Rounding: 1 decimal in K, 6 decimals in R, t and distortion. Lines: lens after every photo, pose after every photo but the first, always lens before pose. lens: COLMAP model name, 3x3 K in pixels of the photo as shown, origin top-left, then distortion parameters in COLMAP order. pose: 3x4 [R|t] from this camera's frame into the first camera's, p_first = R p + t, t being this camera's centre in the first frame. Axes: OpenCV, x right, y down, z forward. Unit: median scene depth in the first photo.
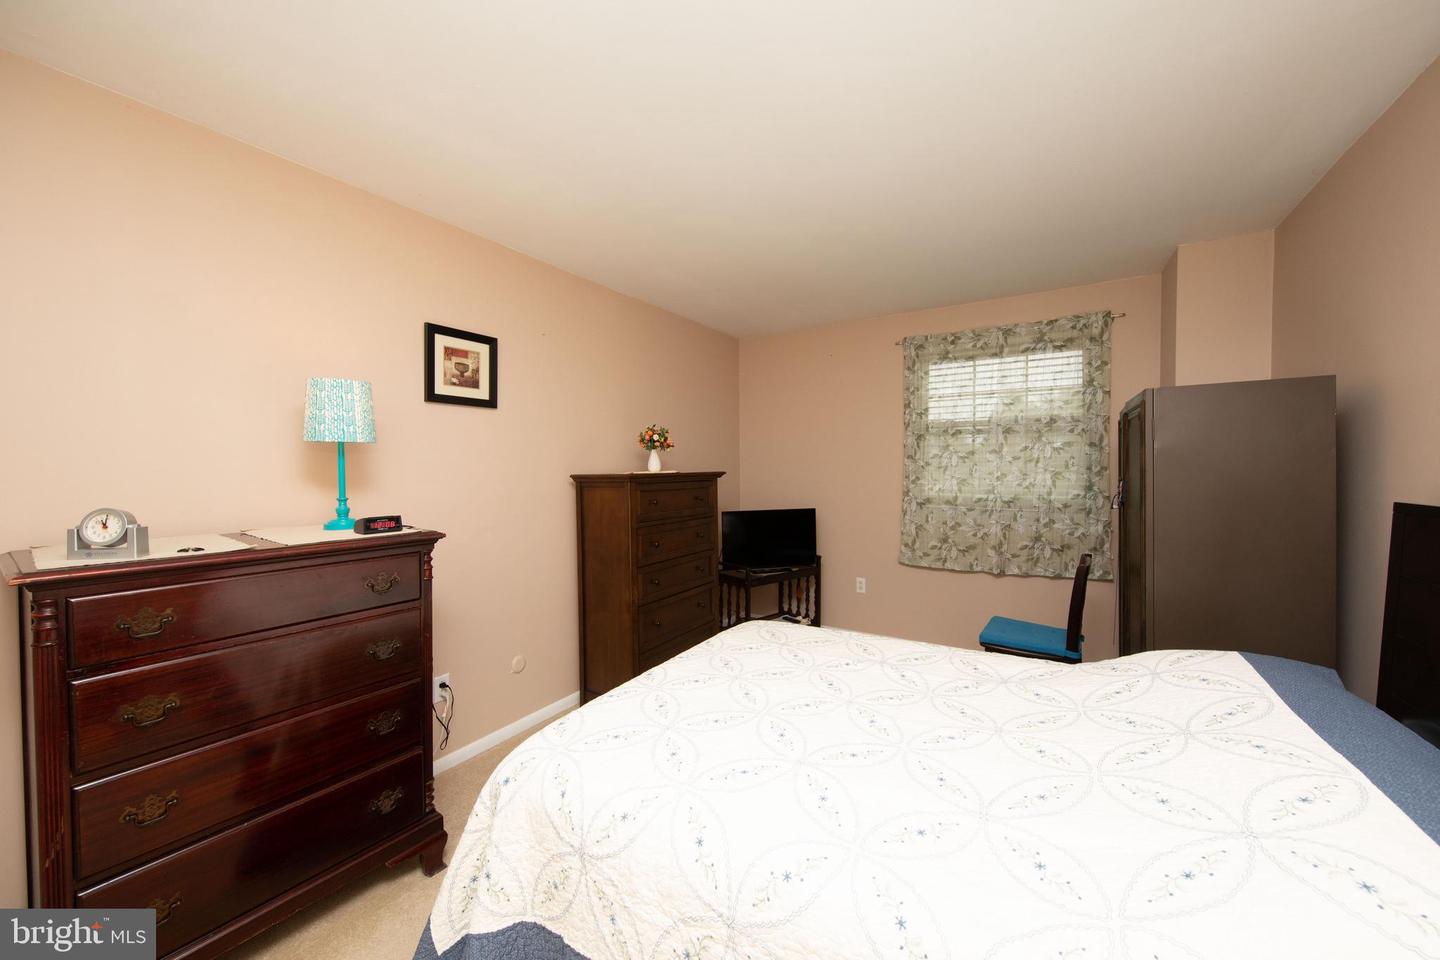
lens RADIAL K [[516.3, 0, 720.0], [0, 516.3, 480.0], [0, 0, 1]] dist [0.001360, 0.000012]
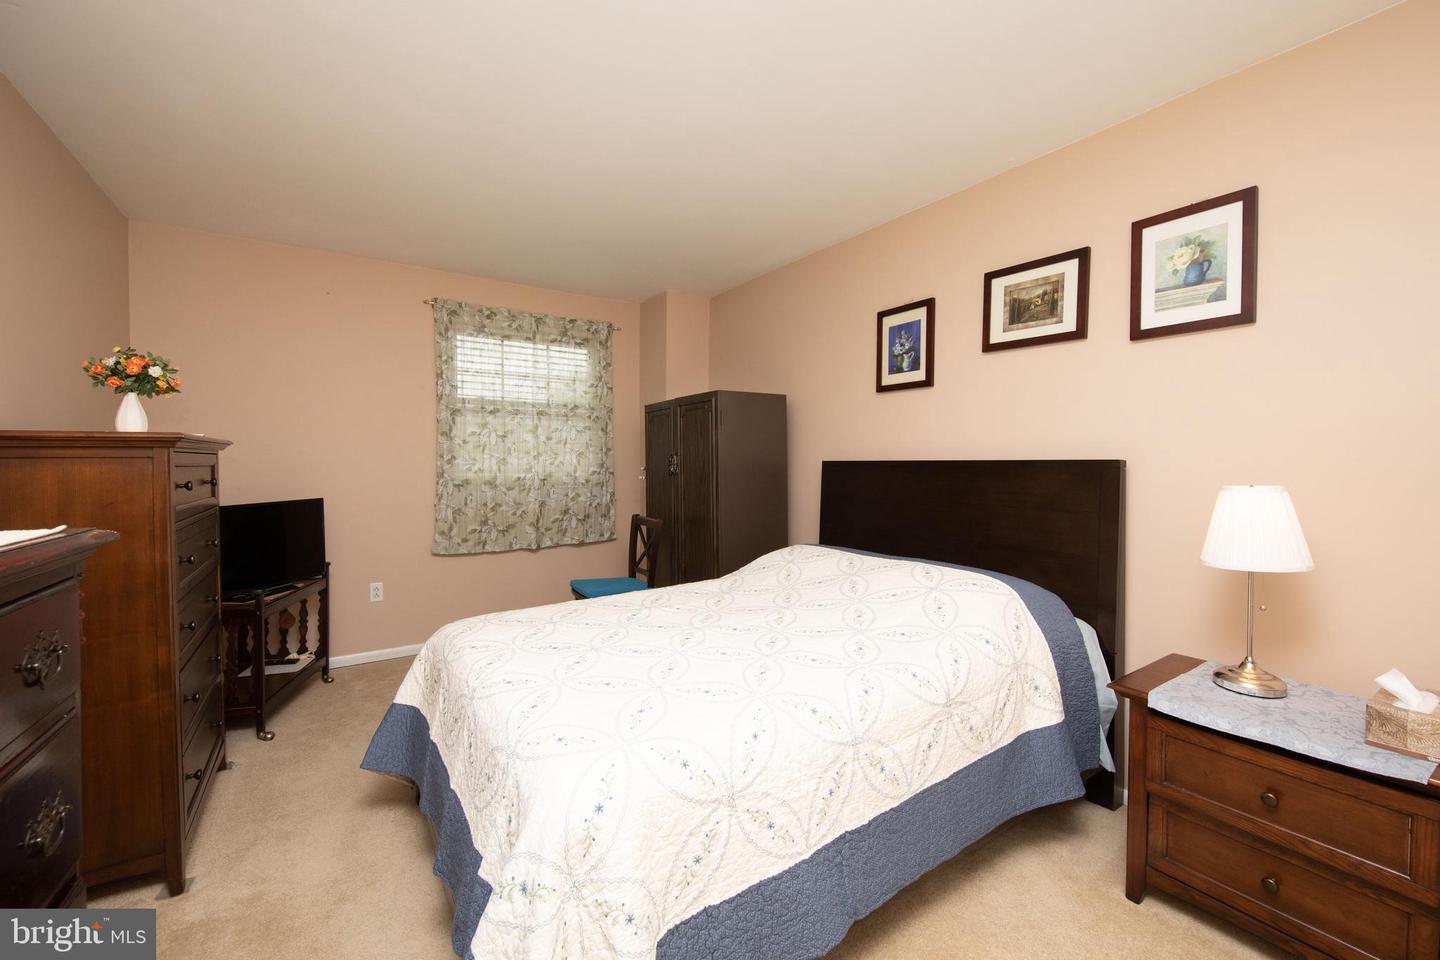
lens RADIAL K [[579.3, 0, 720.0], [0, 579.3, 480.0], [0, 0, 1]] dist [0.001921, 0.000131]
pose [[0.420395, -0.021720, 0.907081, -0.368974], [0.016235, 0.999733, 0.016414, 0.028611], [-0.907196, 0.007826, 0.420636, 0.159431]]
